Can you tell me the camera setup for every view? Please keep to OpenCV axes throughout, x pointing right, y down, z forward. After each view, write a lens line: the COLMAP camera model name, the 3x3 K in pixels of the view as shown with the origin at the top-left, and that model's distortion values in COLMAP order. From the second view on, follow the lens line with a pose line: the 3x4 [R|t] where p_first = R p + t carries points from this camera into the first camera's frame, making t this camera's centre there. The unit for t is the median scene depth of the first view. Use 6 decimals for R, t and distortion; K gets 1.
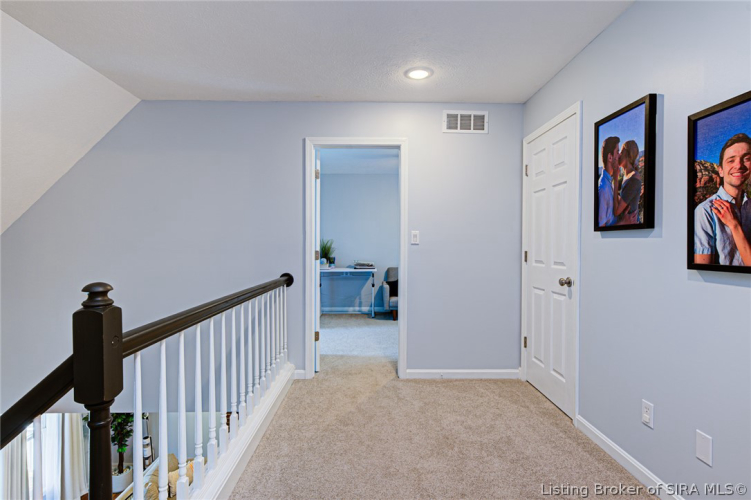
lens RADIAL K [[379.1, 0, 375.5], [0, 379.1, 250.0], [0, 0, 1]] dist [-0.000039, -0.000016]
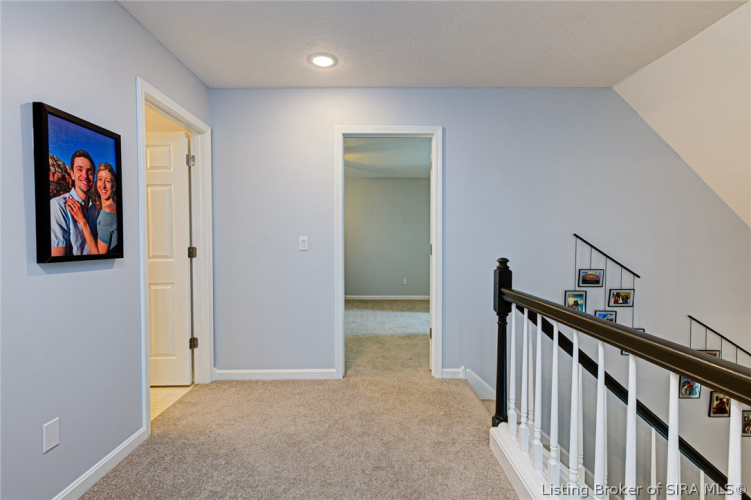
lens RADIAL K [[329.0, 0, 375.5], [0, 329.0, 250.0], [0, 0, 1]] dist [-0.000874, -0.000052]
pose [[-0.999860, -0.001618, 0.016652, -0.029123], [-0.001009, 0.999333, 0.036494, -0.015219], [-0.016700, 0.036473, -0.999195, 1.978789]]
